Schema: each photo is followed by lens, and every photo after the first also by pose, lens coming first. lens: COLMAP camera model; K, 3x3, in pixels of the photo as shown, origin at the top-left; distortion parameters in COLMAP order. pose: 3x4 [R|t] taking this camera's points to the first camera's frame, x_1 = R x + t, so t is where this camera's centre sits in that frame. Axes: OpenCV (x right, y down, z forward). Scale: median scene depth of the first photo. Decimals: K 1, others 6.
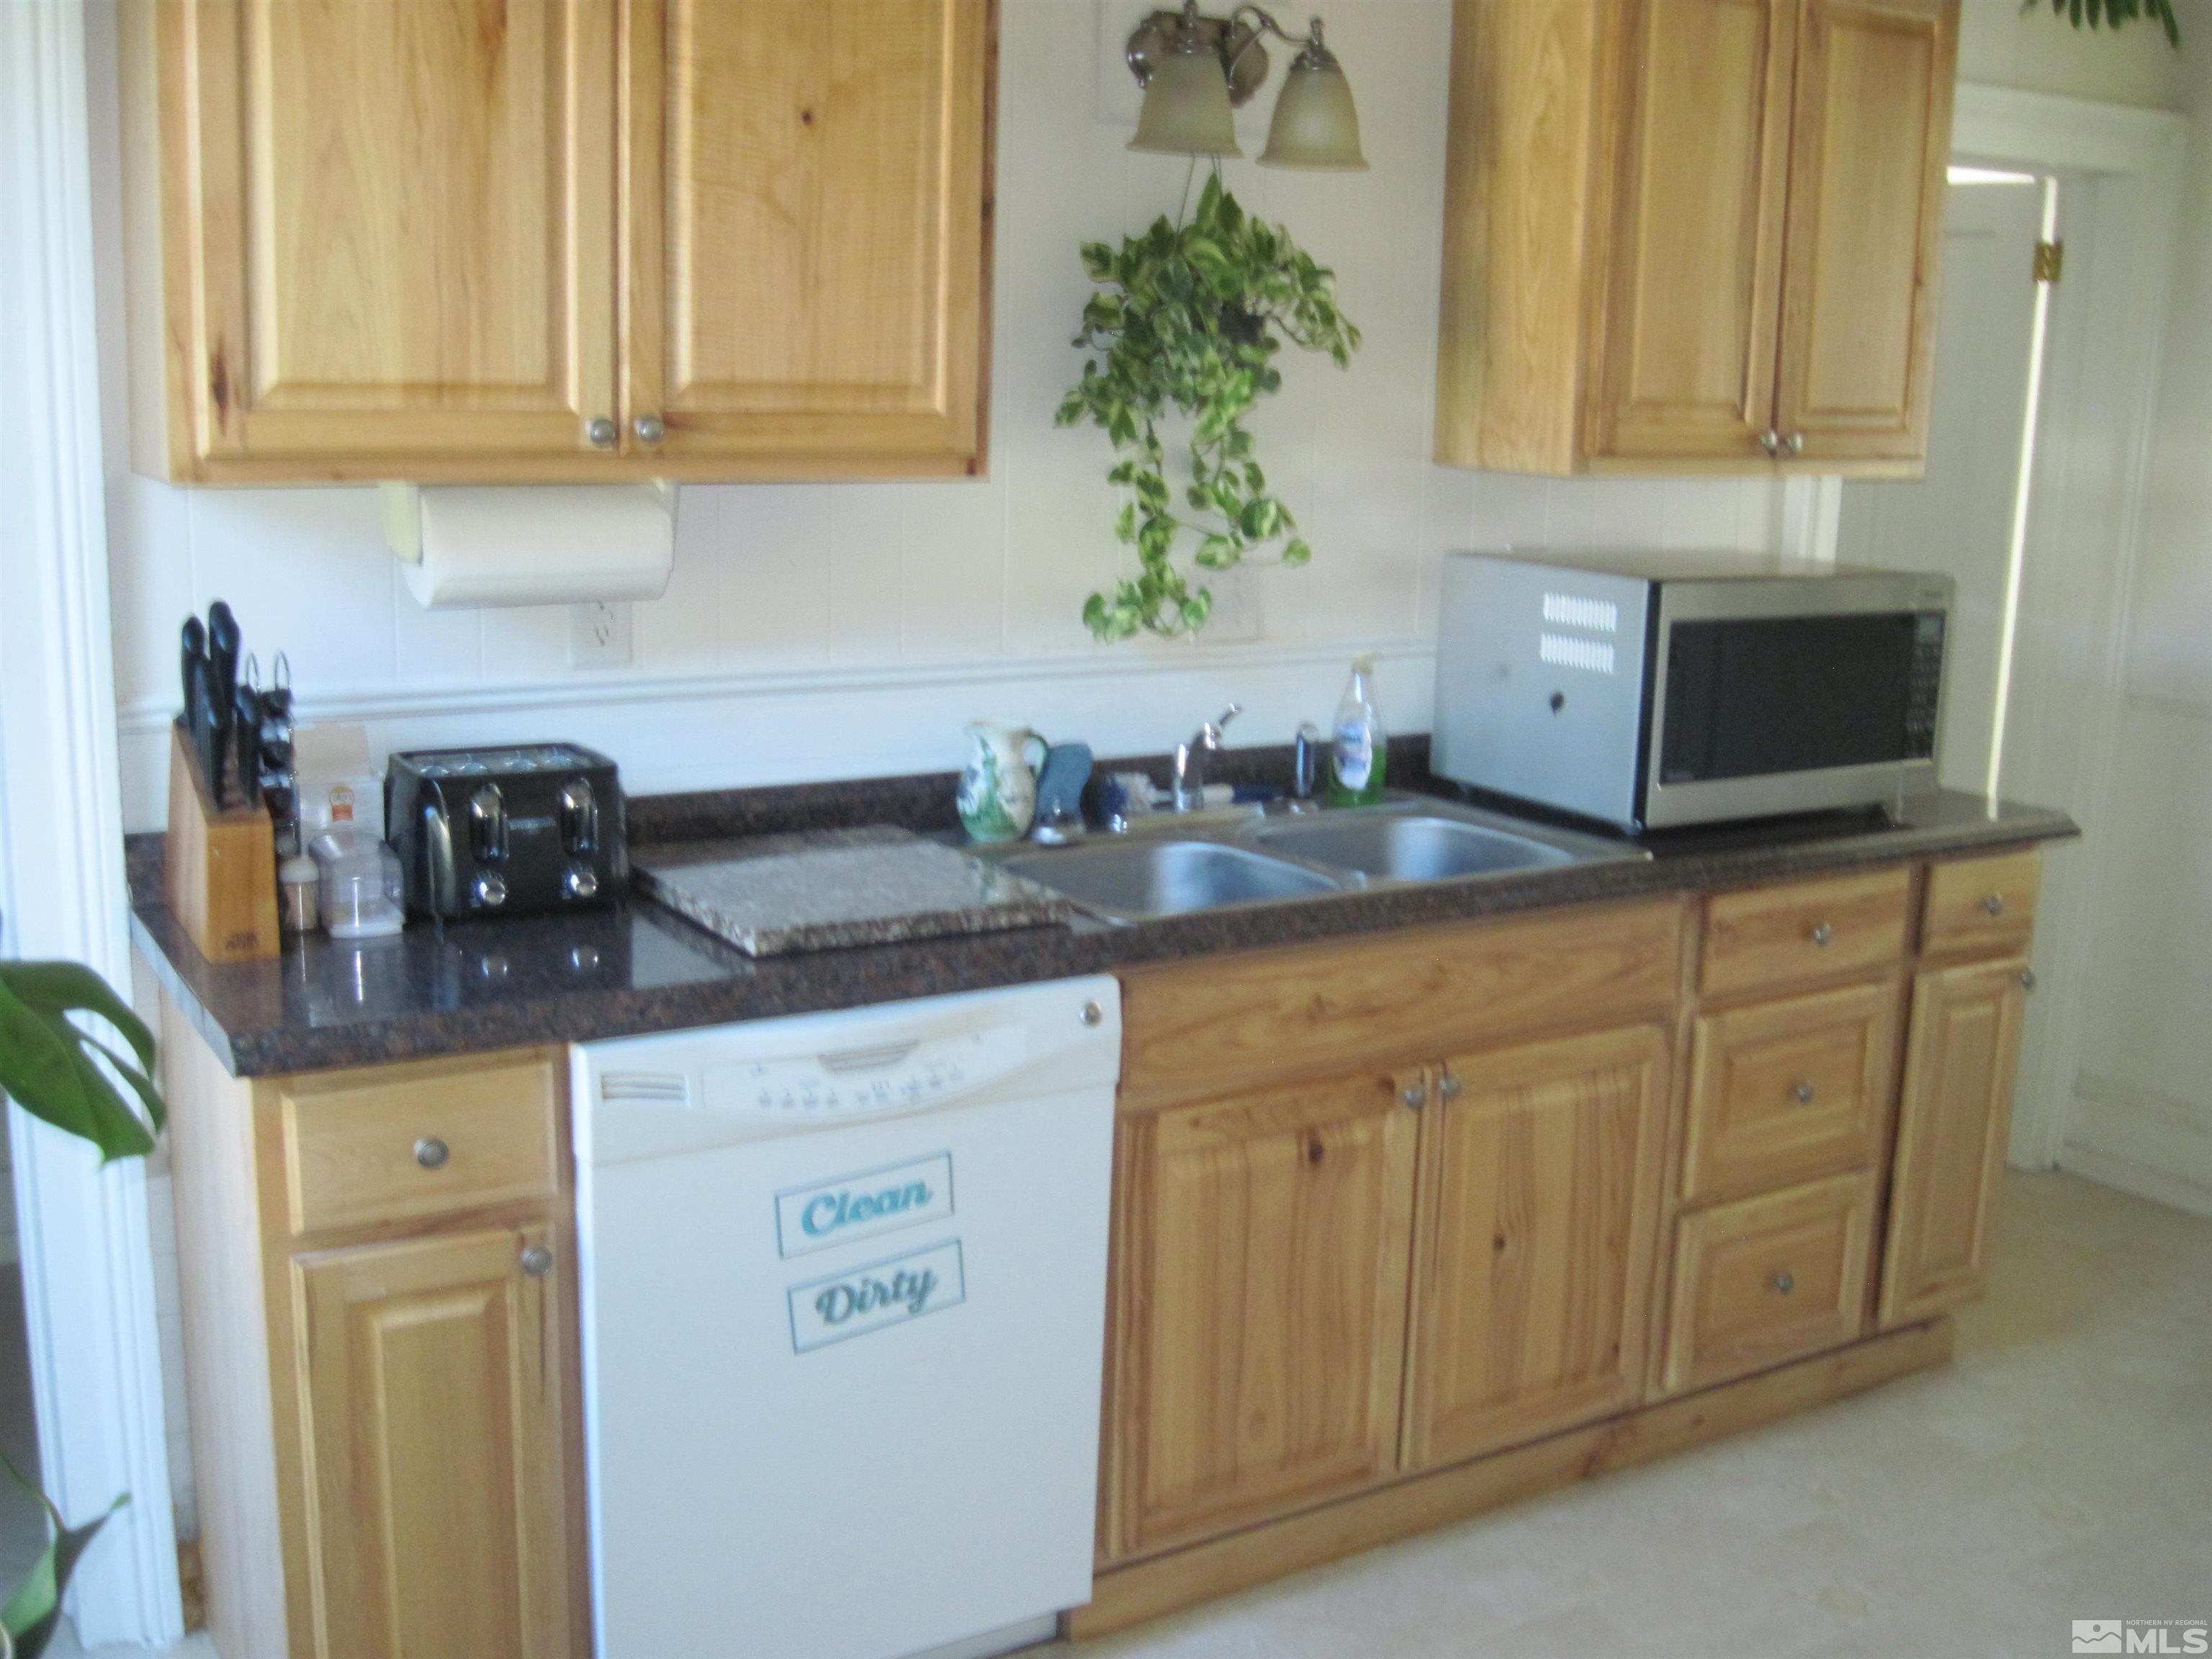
lens RADIAL K [[2269.0, 0, 1104.7], [0, 2269.0, 854.9], [0, 0, 1]] dist [-0.116384, 0.008062]
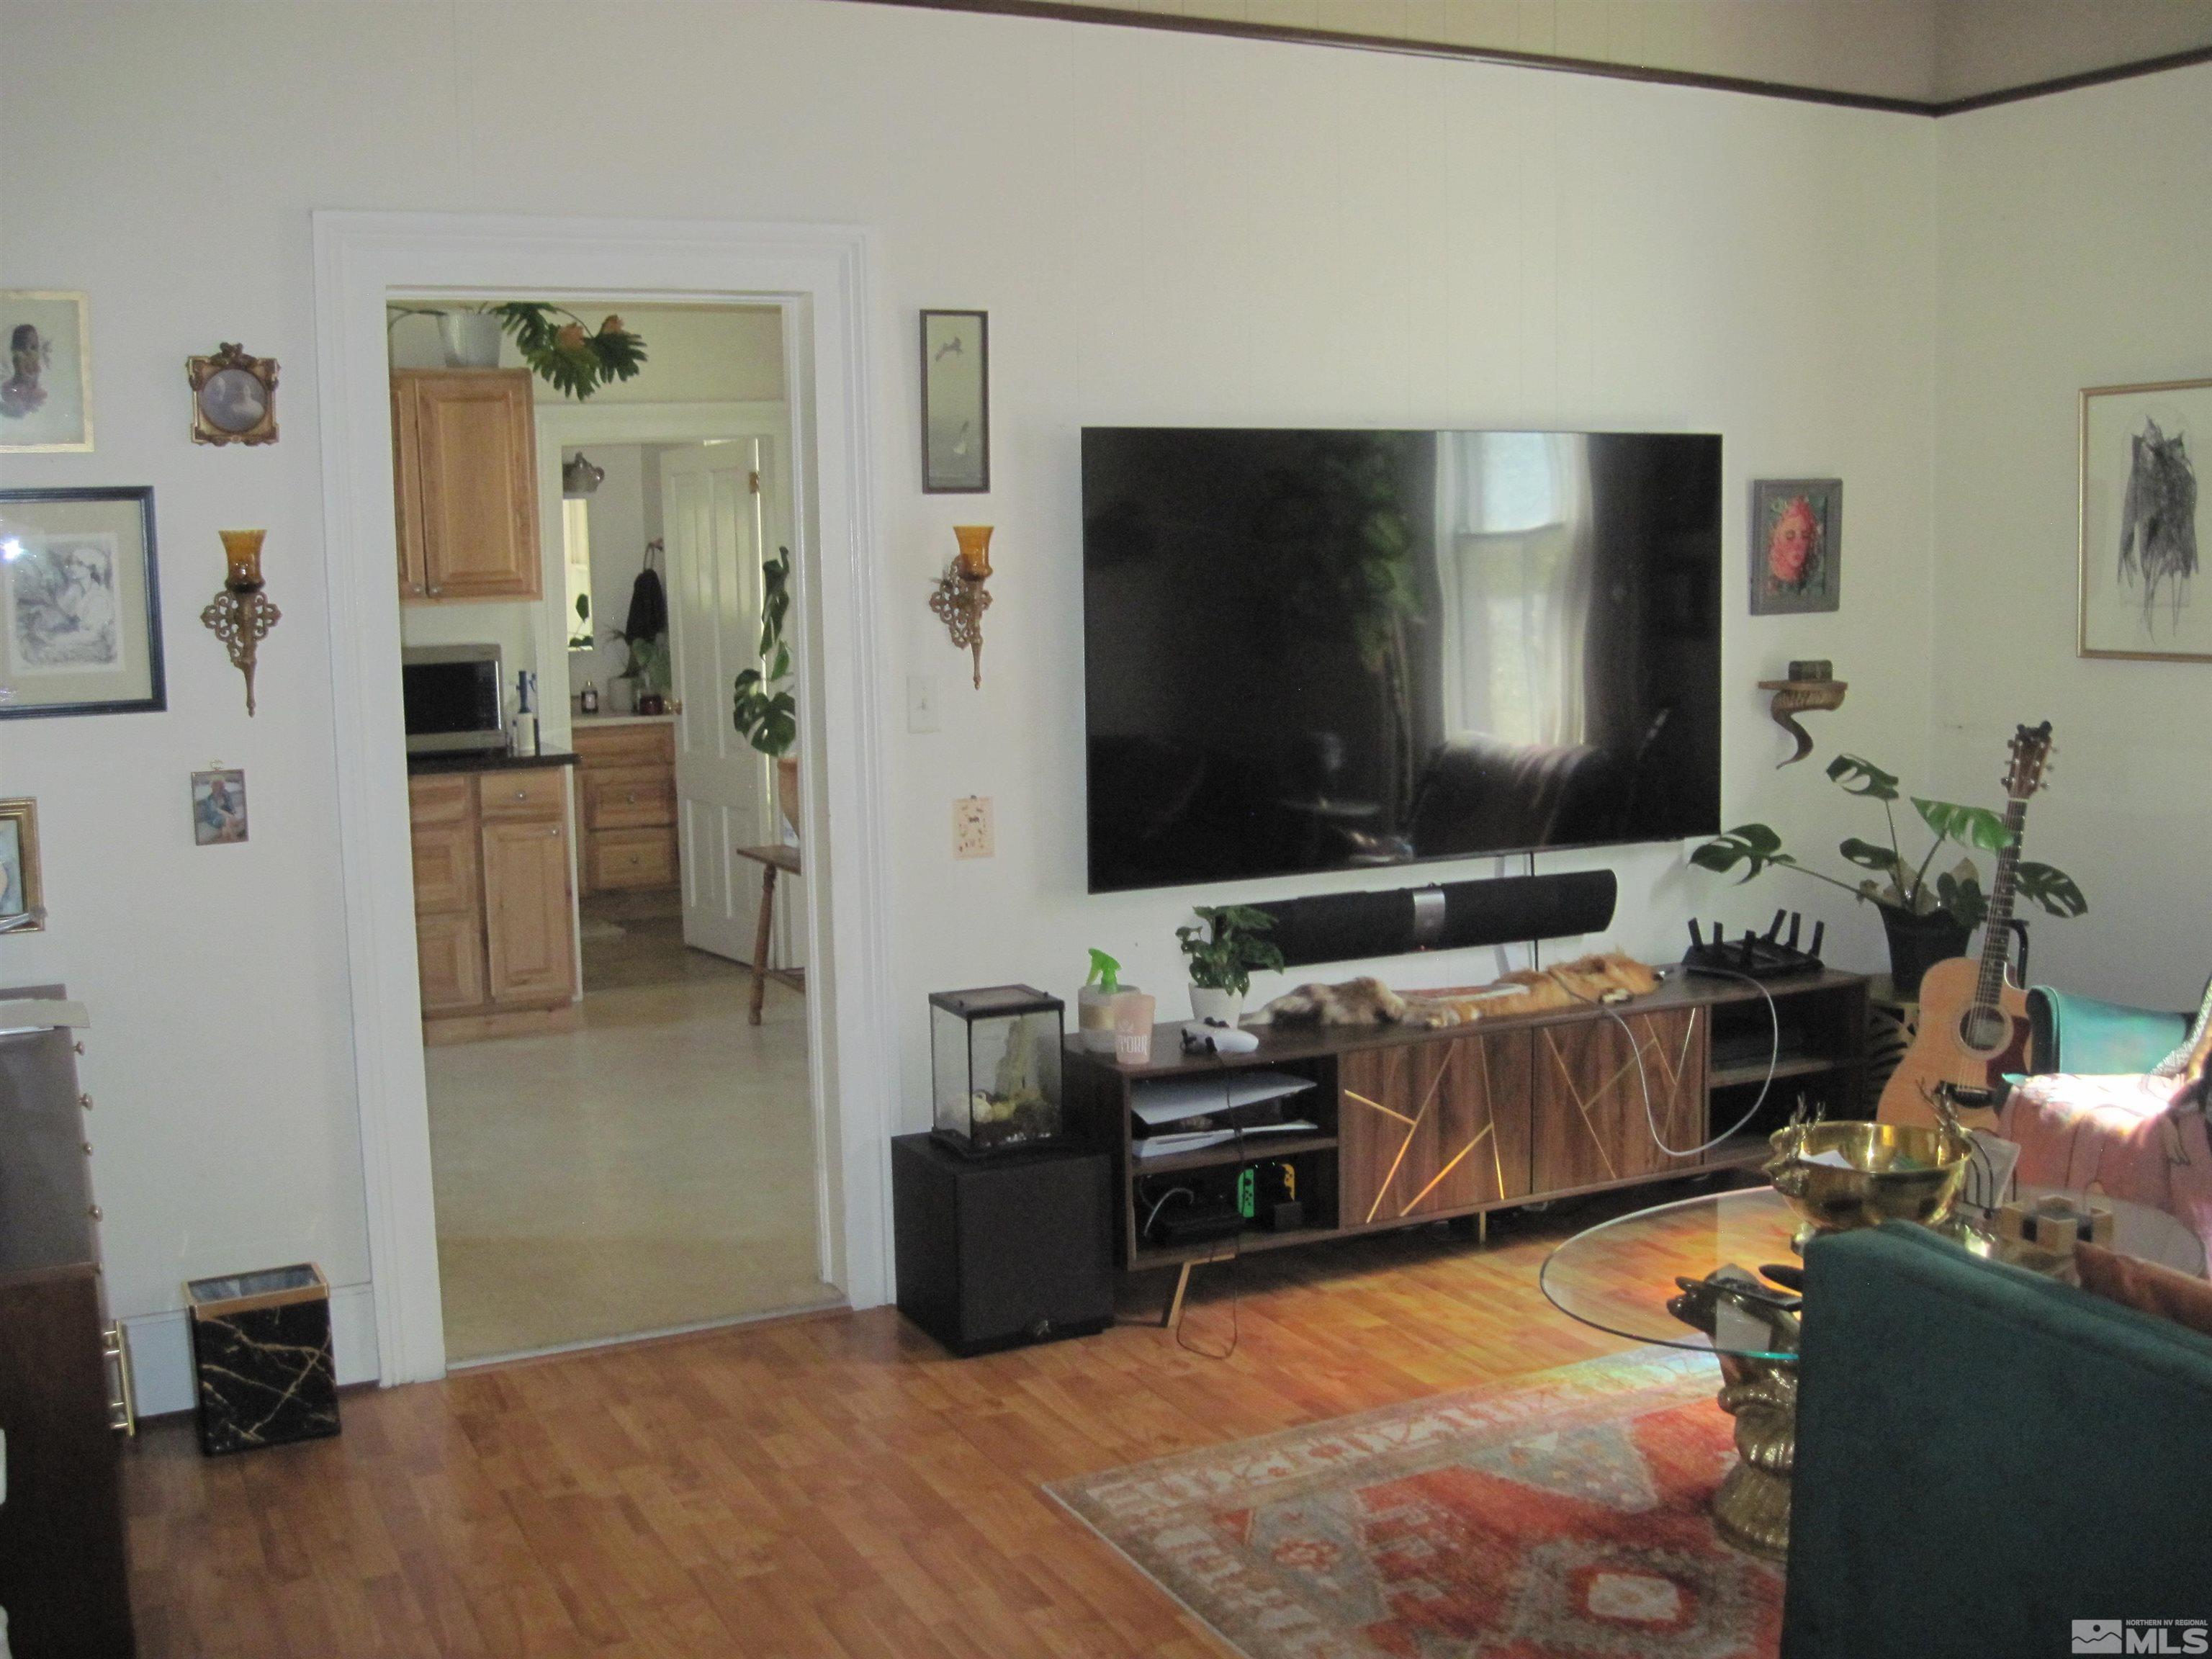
lens RADIAL K [[2264.3, 0, 1106.0], [0, 2264.3, 829.5], [0, 0, 1]] dist [-0.112262, 0.032841]
pose [[0.994323, -0.036801, -0.099839, 1.470962], [0.027679, 0.995442, -0.091262, 0.337112], [0.102742, 0.087981, 0.990809, -1.363624]]
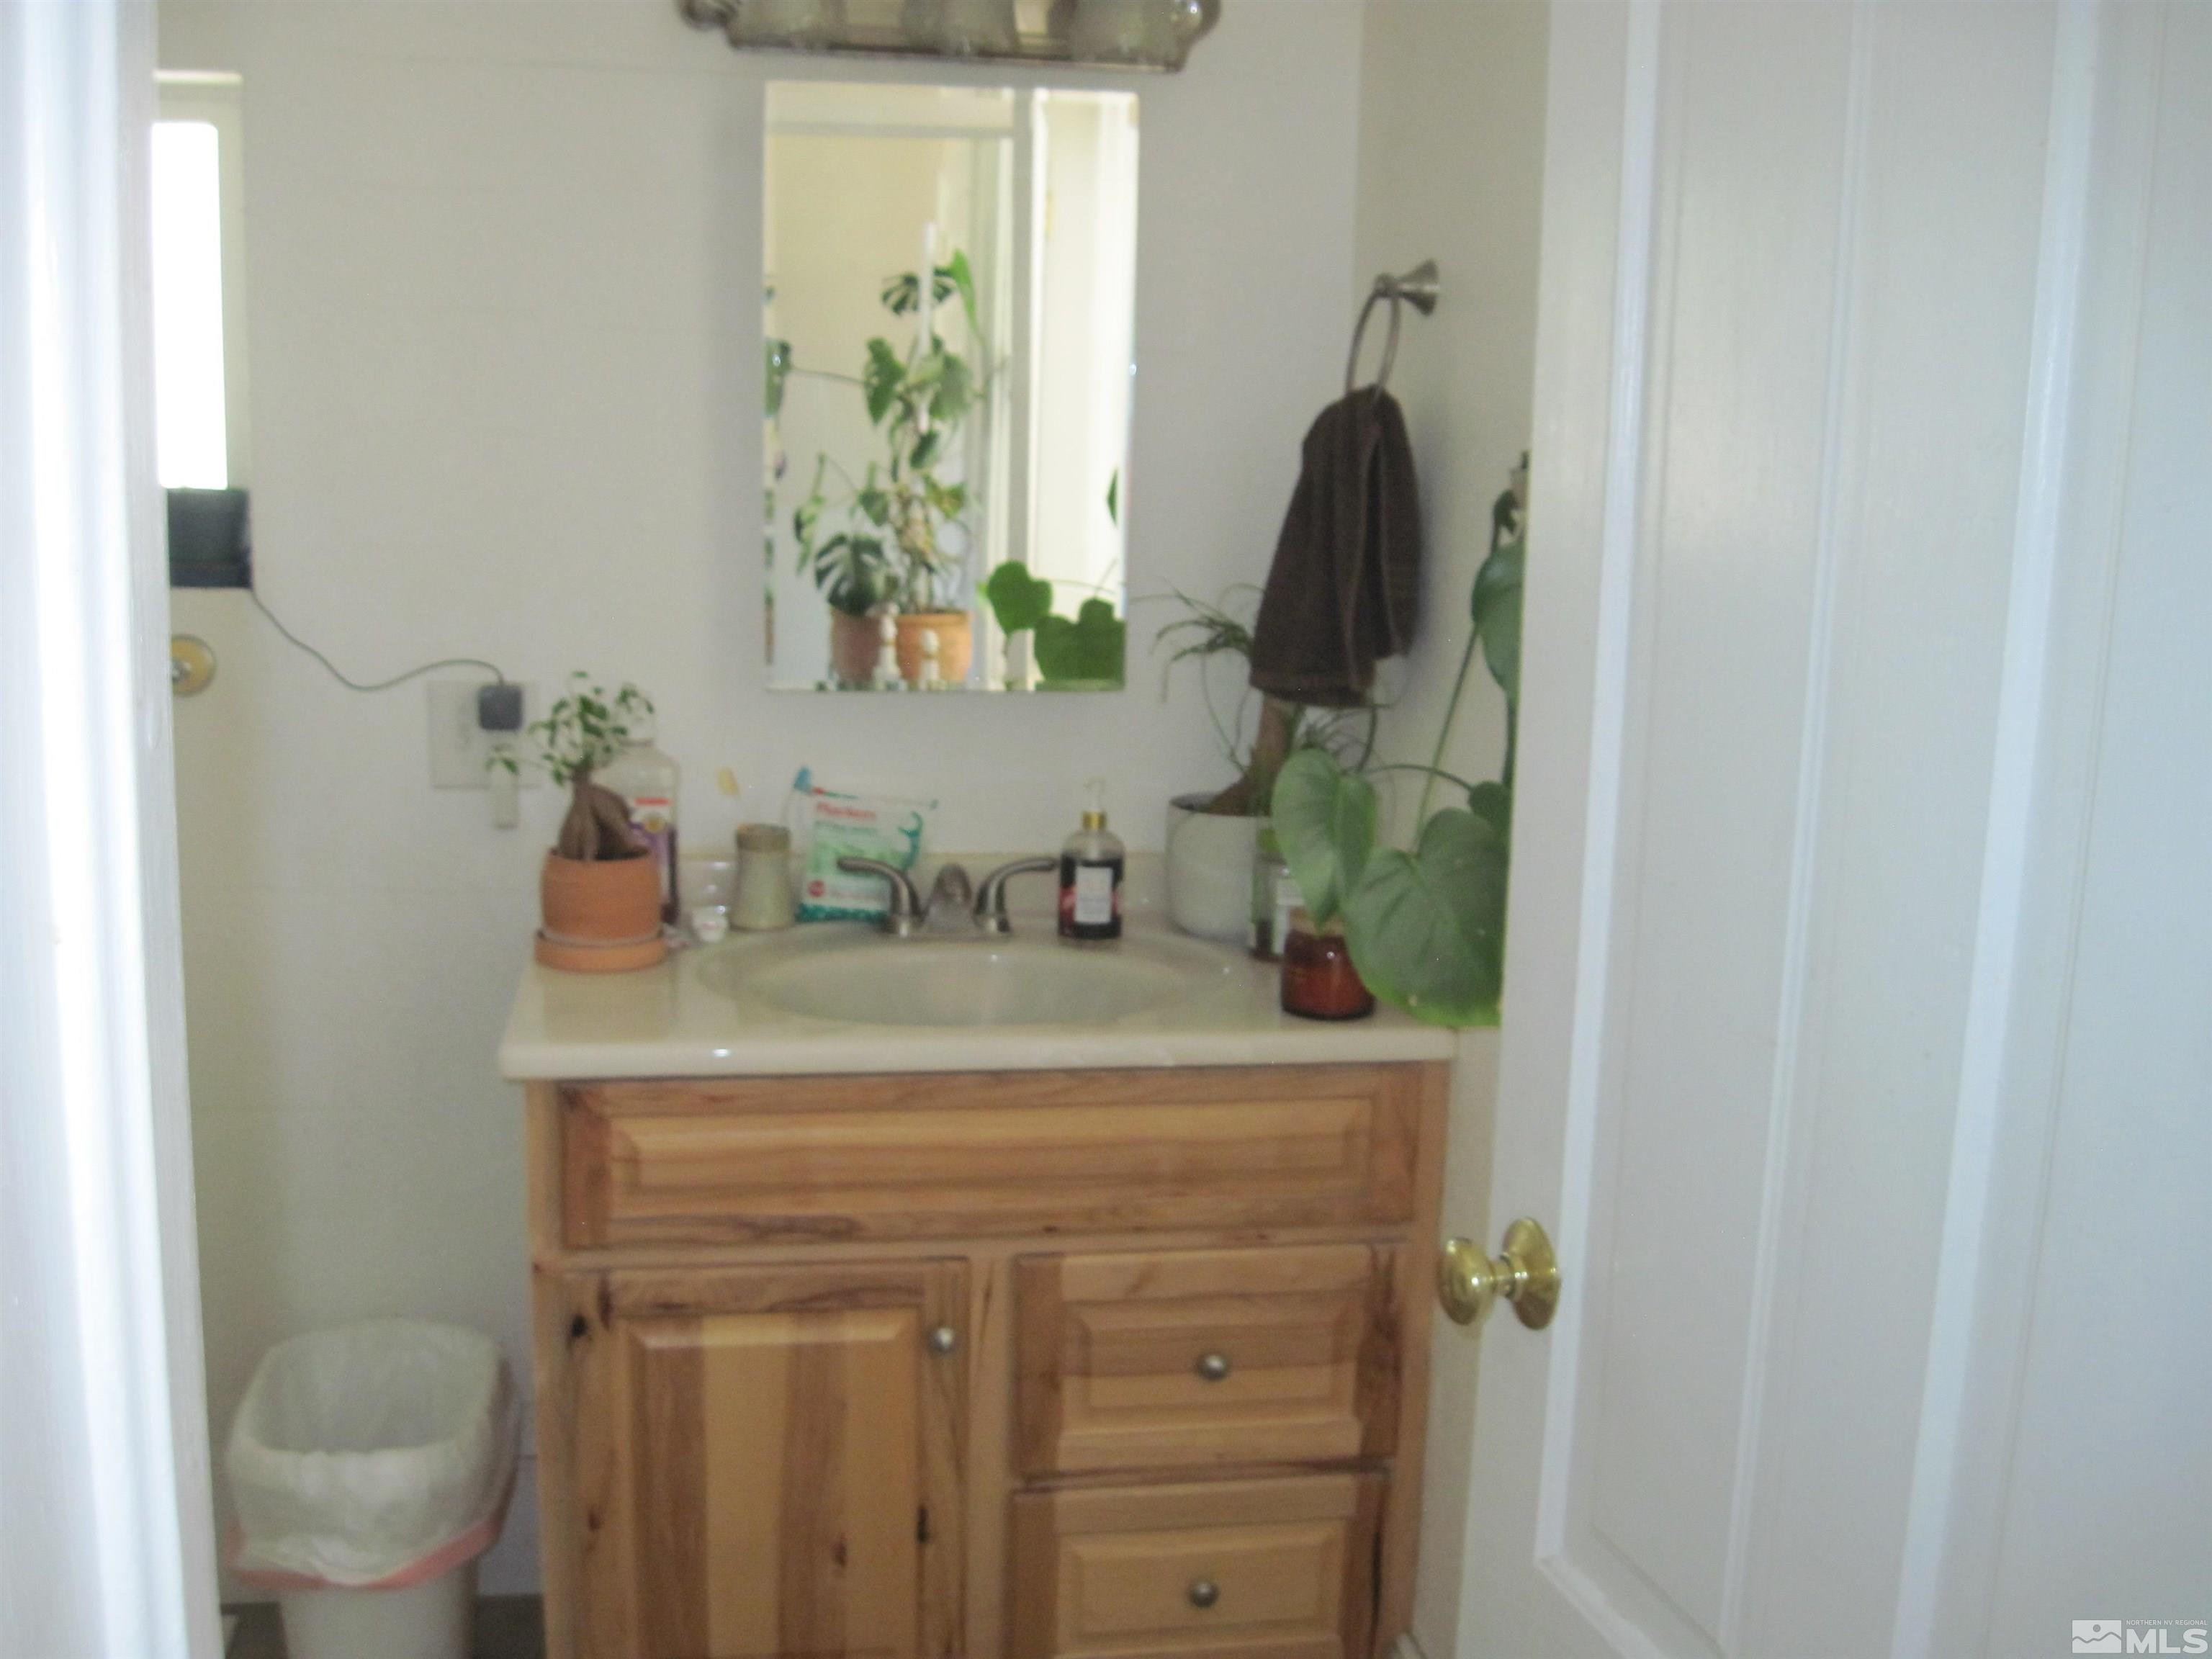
lens RADIAL K [[2264.3, 0, 1106.0], [0, 2264.3, 829.5], [0, 0, 1]] dist [-0.112262, 0.032841]
pose [[0.929890, 0.070032, -0.361109, 0.594763], [-0.082688, 0.996381, -0.019695, -0.255280], [0.358423, 0.048174, 0.932315, 1.366719]]
